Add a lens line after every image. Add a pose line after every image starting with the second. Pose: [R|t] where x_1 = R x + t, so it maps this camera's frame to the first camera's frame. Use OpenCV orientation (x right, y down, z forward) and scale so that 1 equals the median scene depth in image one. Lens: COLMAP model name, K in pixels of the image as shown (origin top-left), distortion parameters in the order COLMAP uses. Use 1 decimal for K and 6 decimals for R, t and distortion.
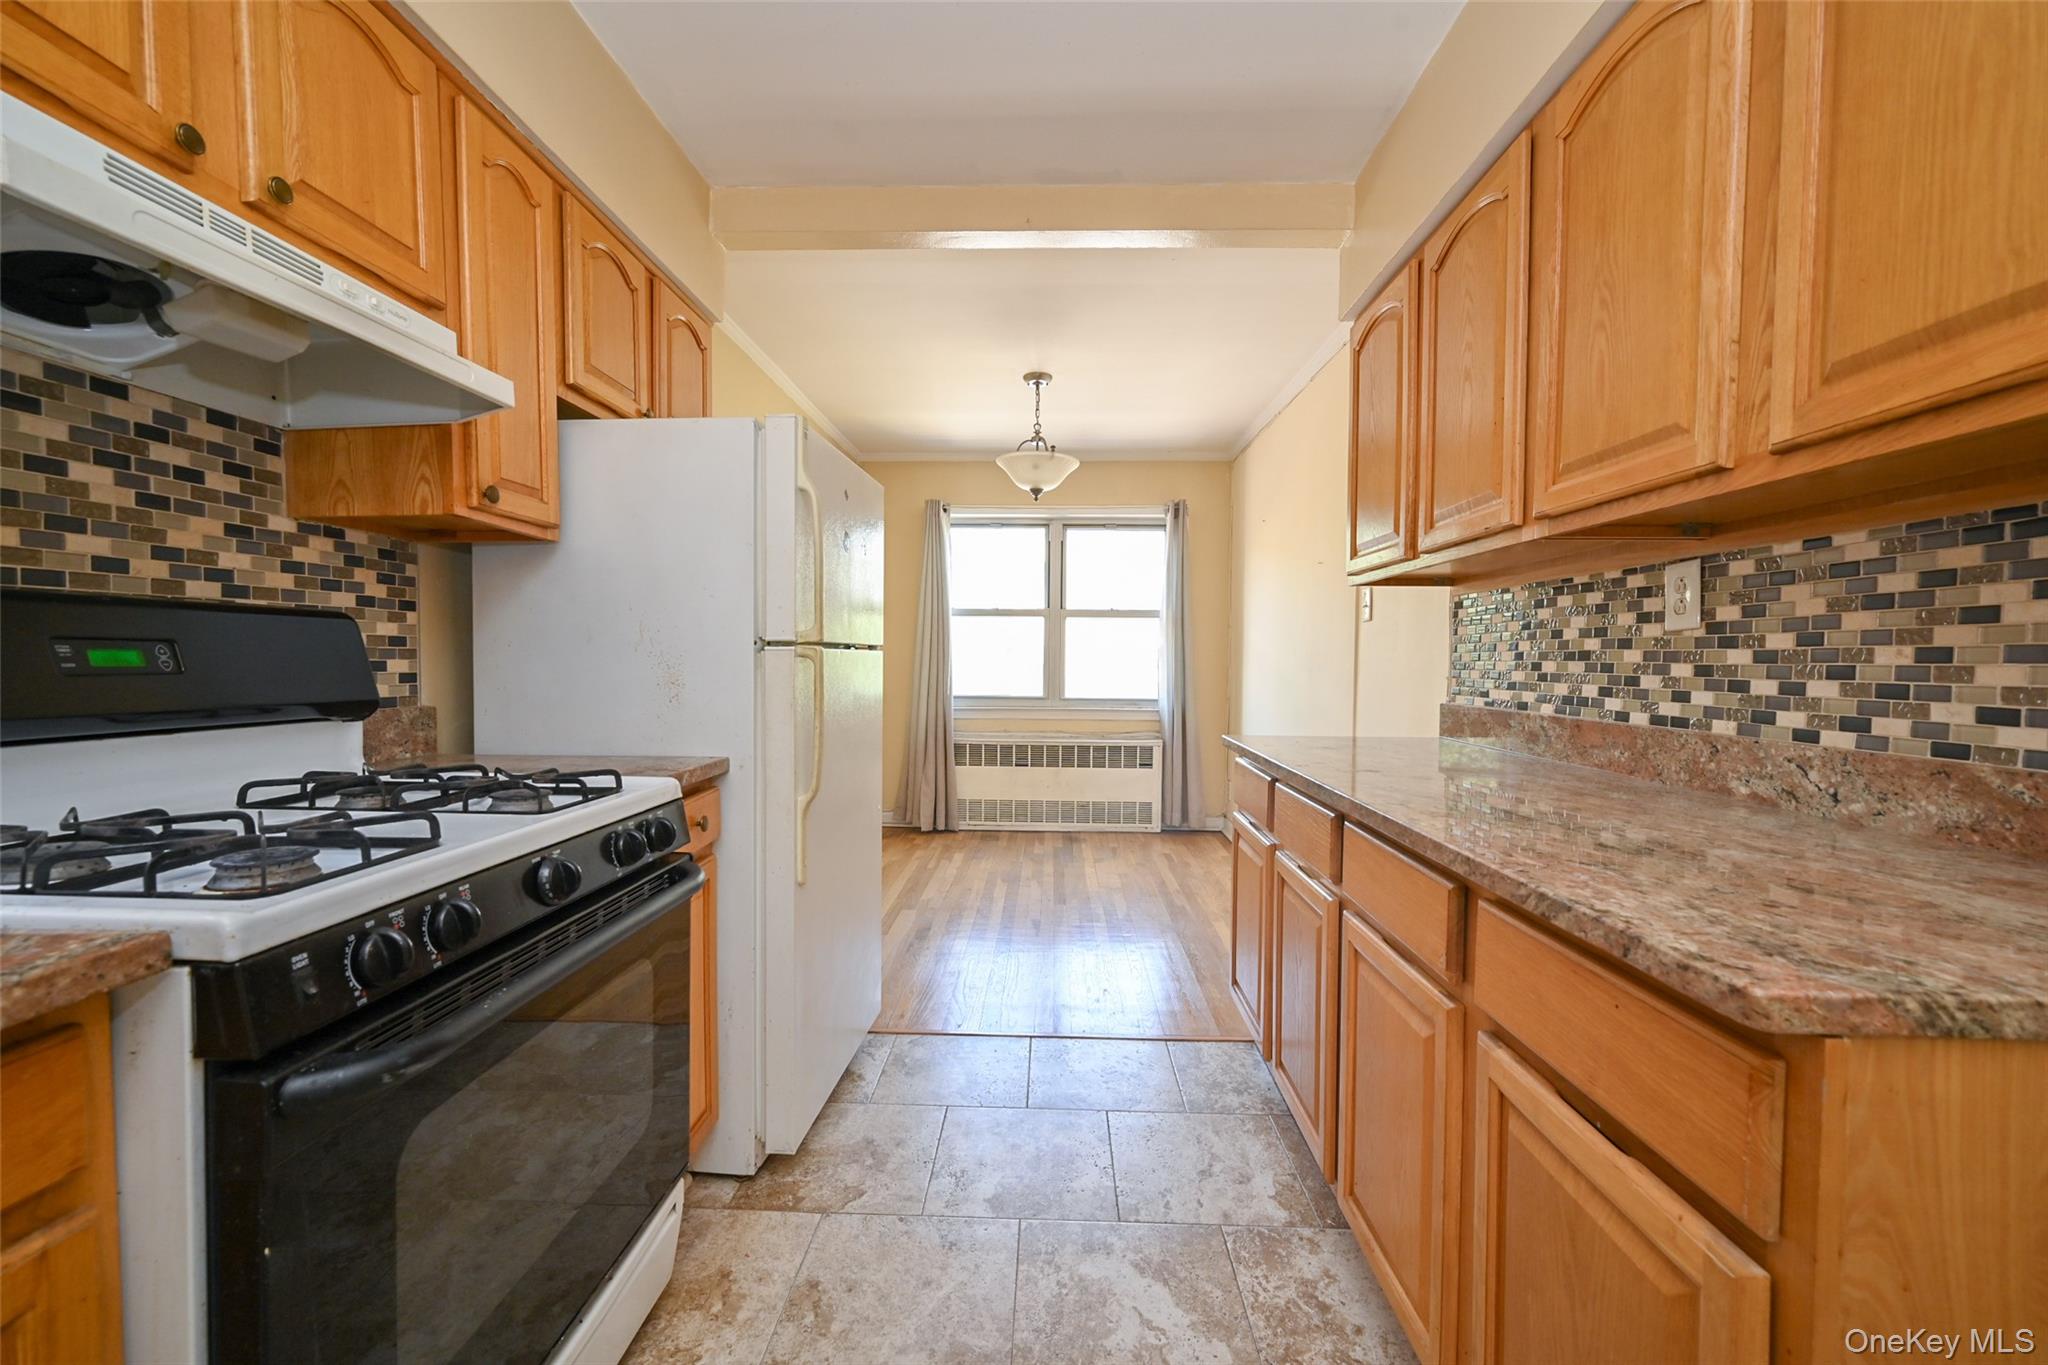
lens RADIAL K [[810.5, 0, 1030.8], [0, 810.5, 686.1], [0, 0, 1]] dist [-0.002511, -0.000042]
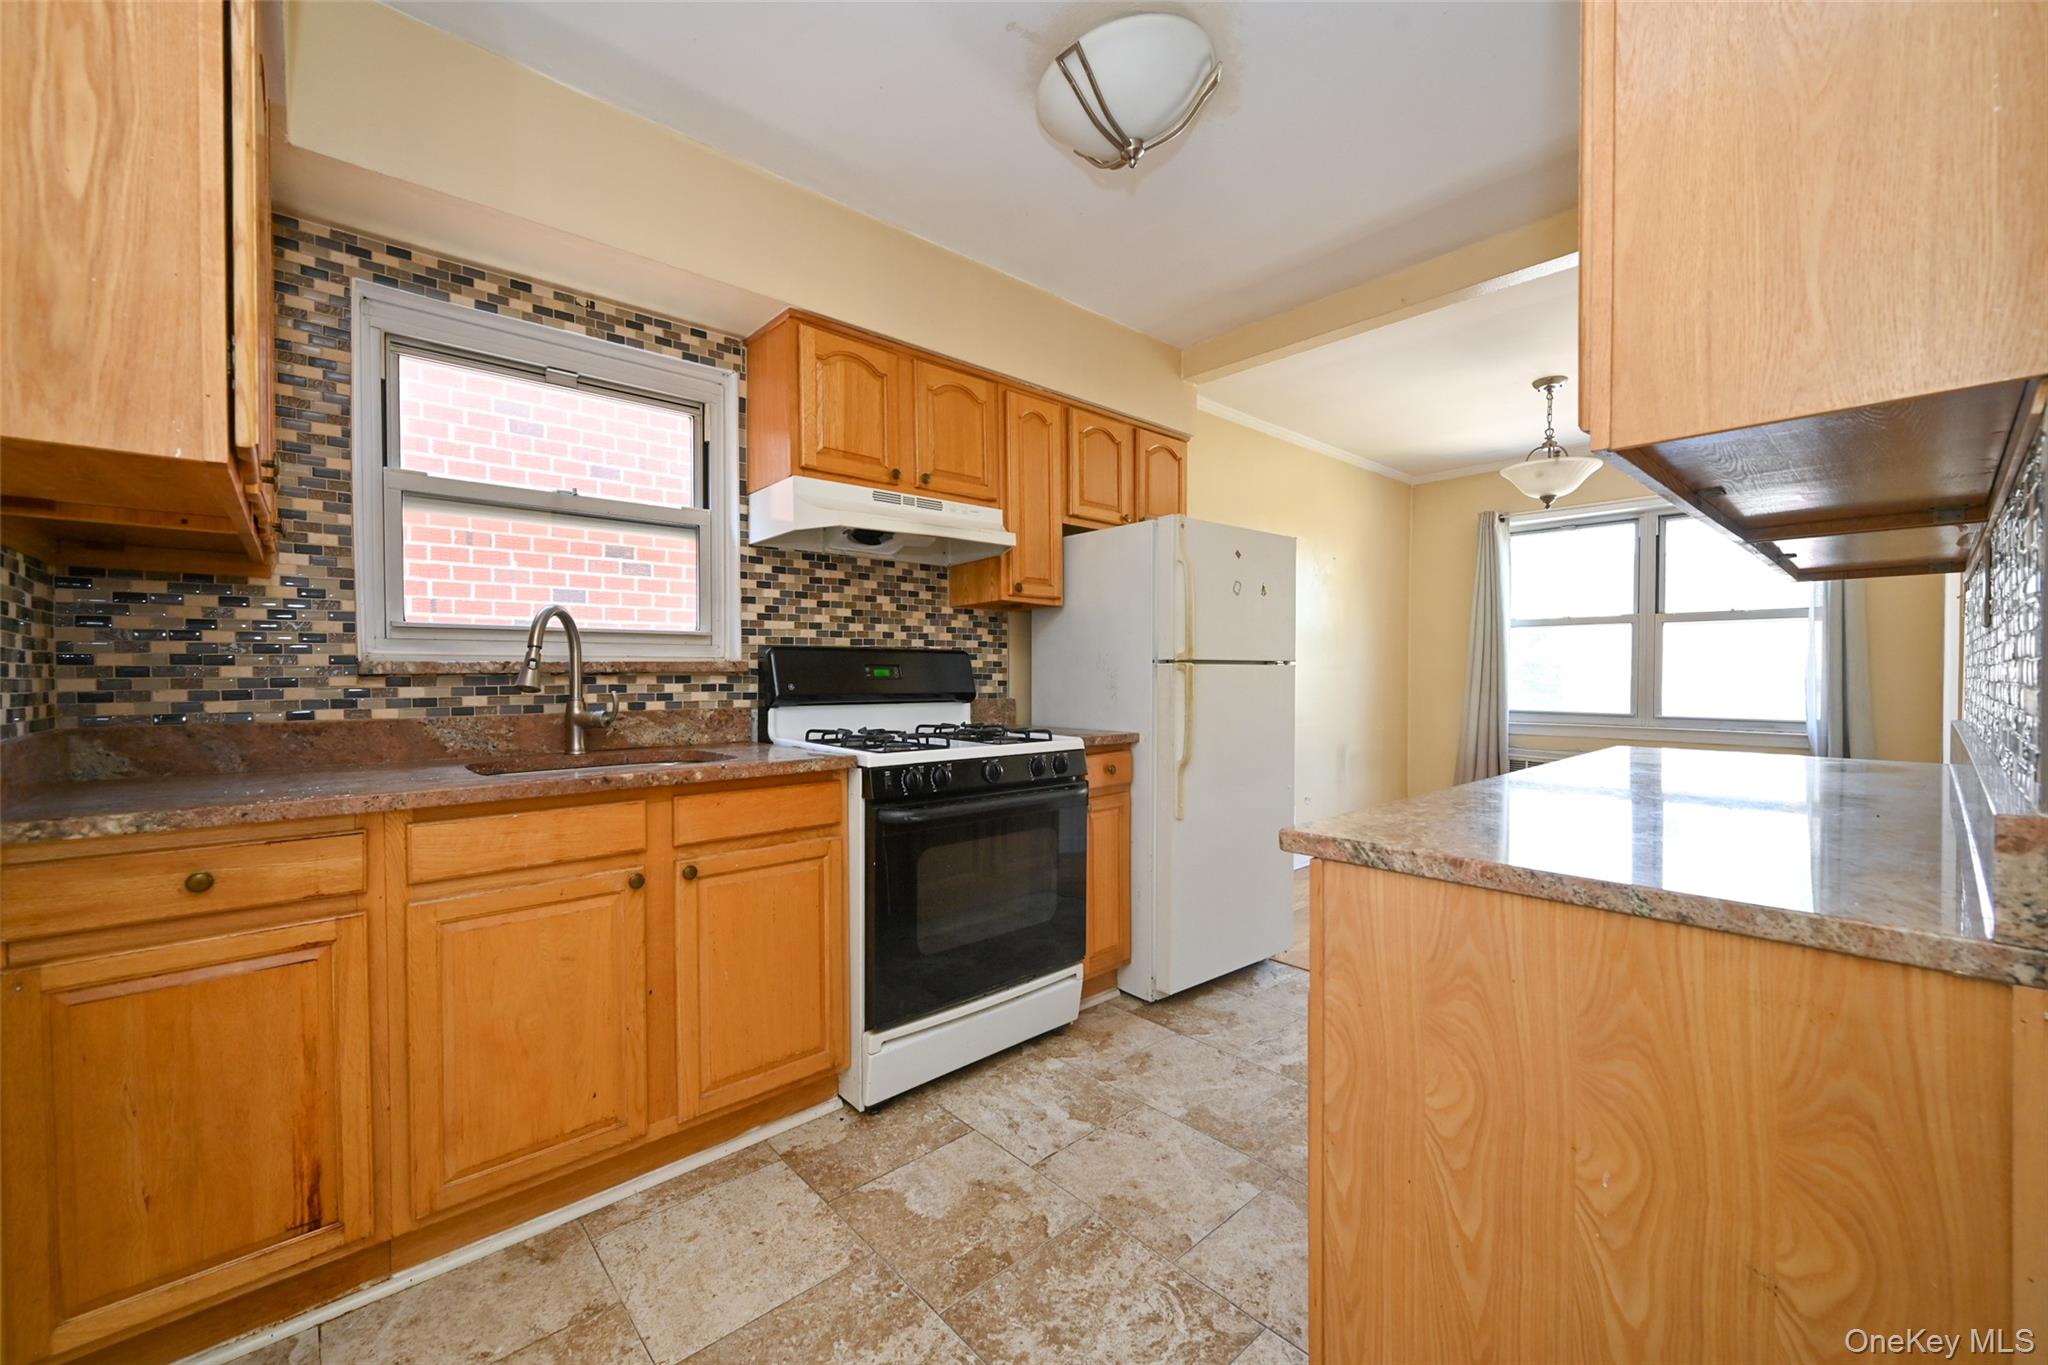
lens RADIAL K [[810.5, 0, 1021.2], [0, 810.5, 689.3], [0, 0, 1]] dist [-0.002511, -0.000042]
pose [[0.691951, 0.006268, -0.721917, 0.274976], [-0.018584, 0.999786, -0.009131, 0.008951], [0.721705, 0.019735, 0.691919, -0.123304]]
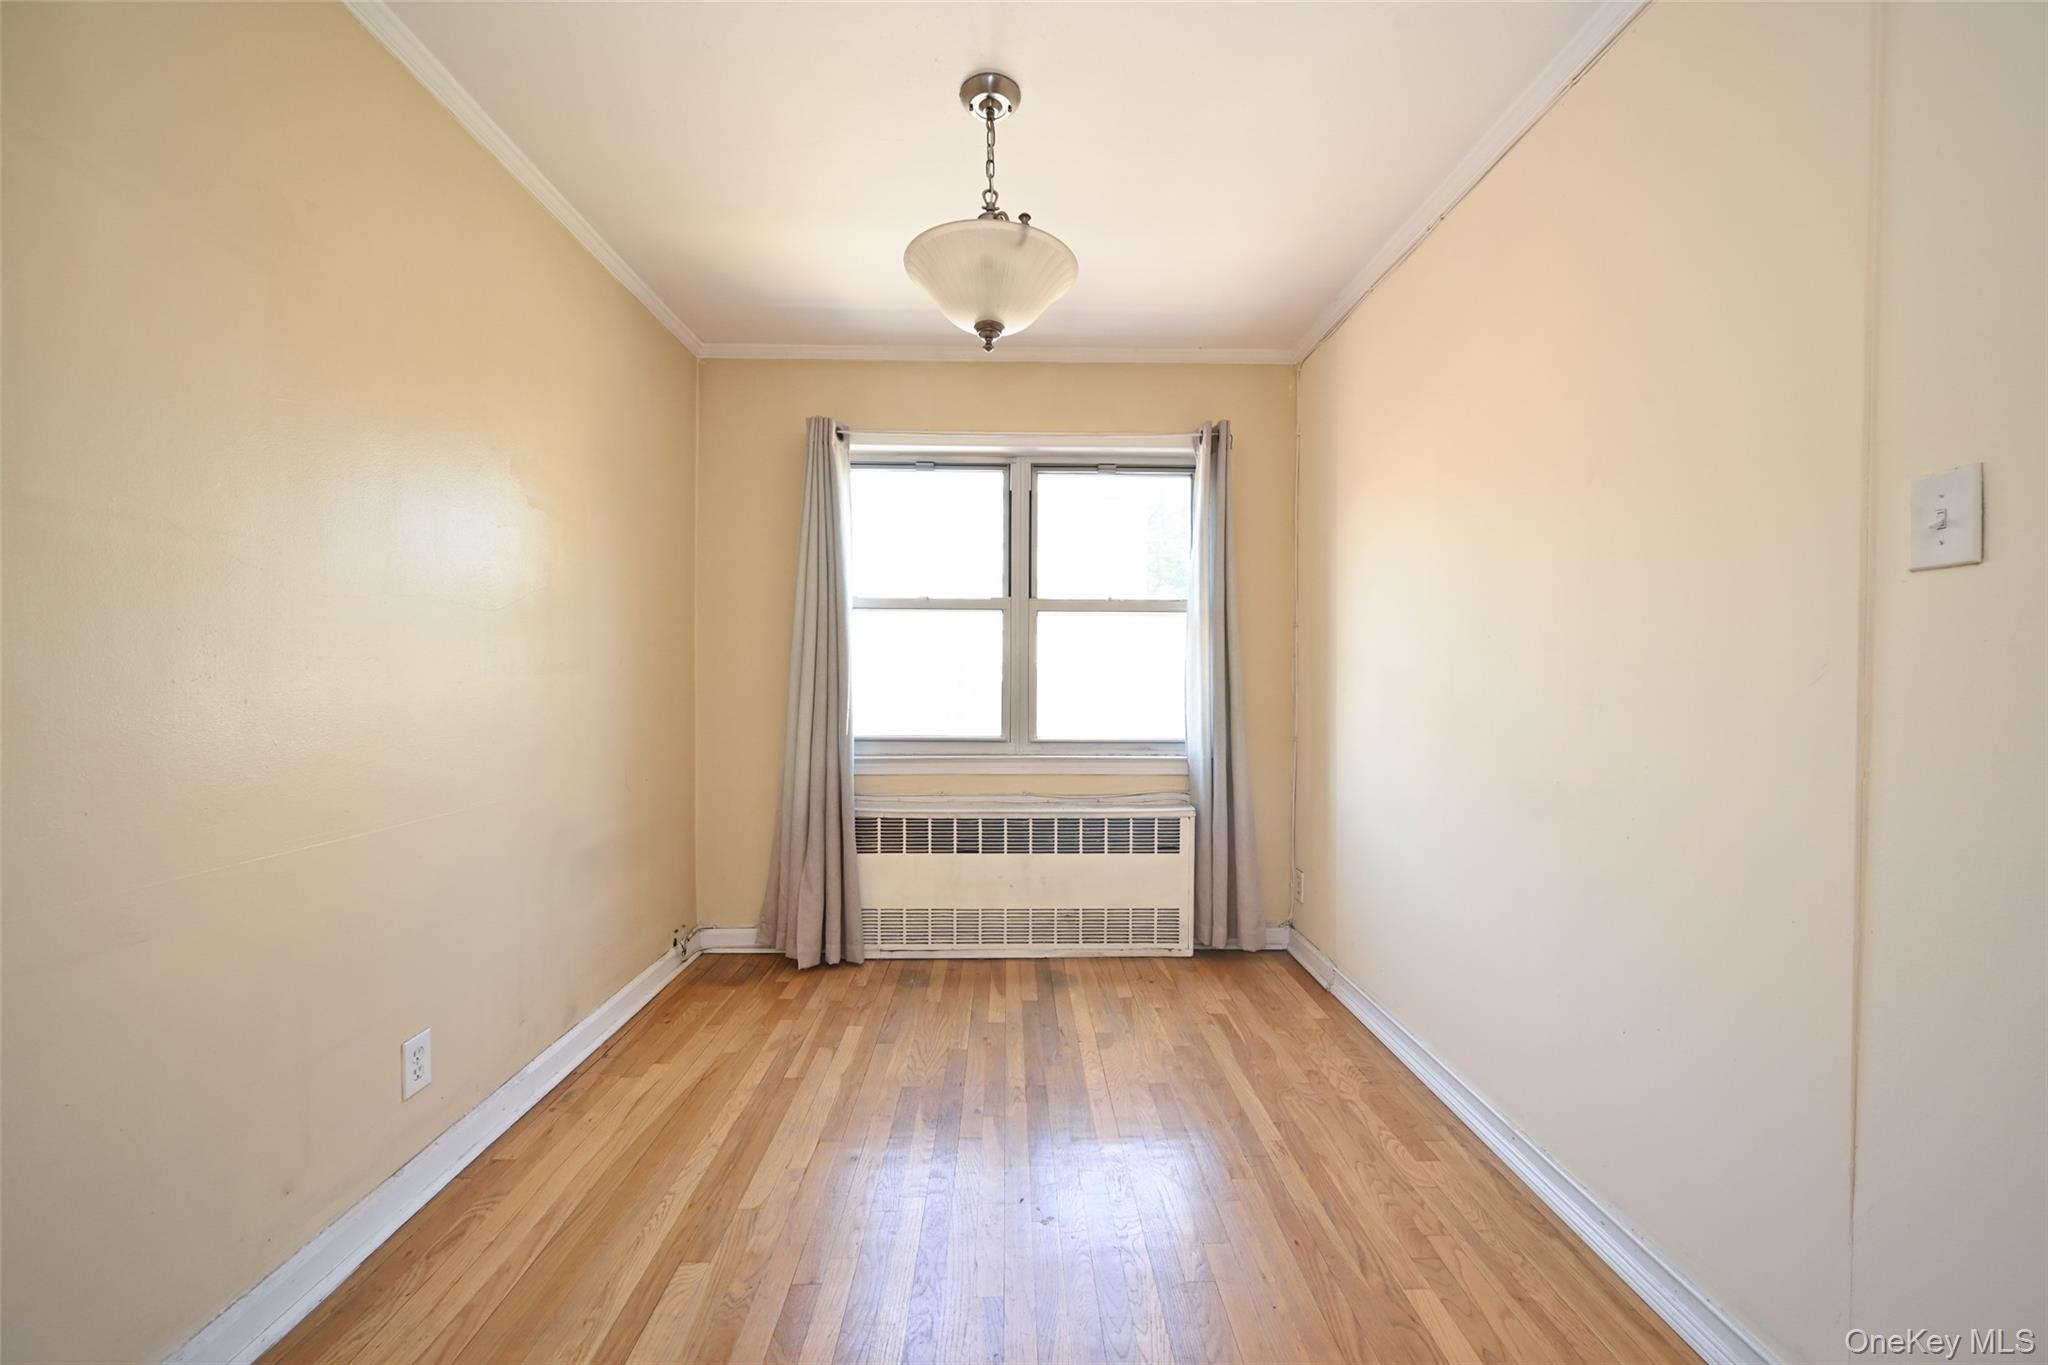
lens RADIAL K [[810.5, 0, 1028.6], [0, 810.5, 683.6], [0, 0, 1]] dist [-0.002511, -0.000042]
pose [[0.998549, -0.005361, 0.053591, 0.003552], [0.006651, 0.999692, -0.023918, -0.019705], [-0.053447, 0.024240, 0.998276, 0.530378]]
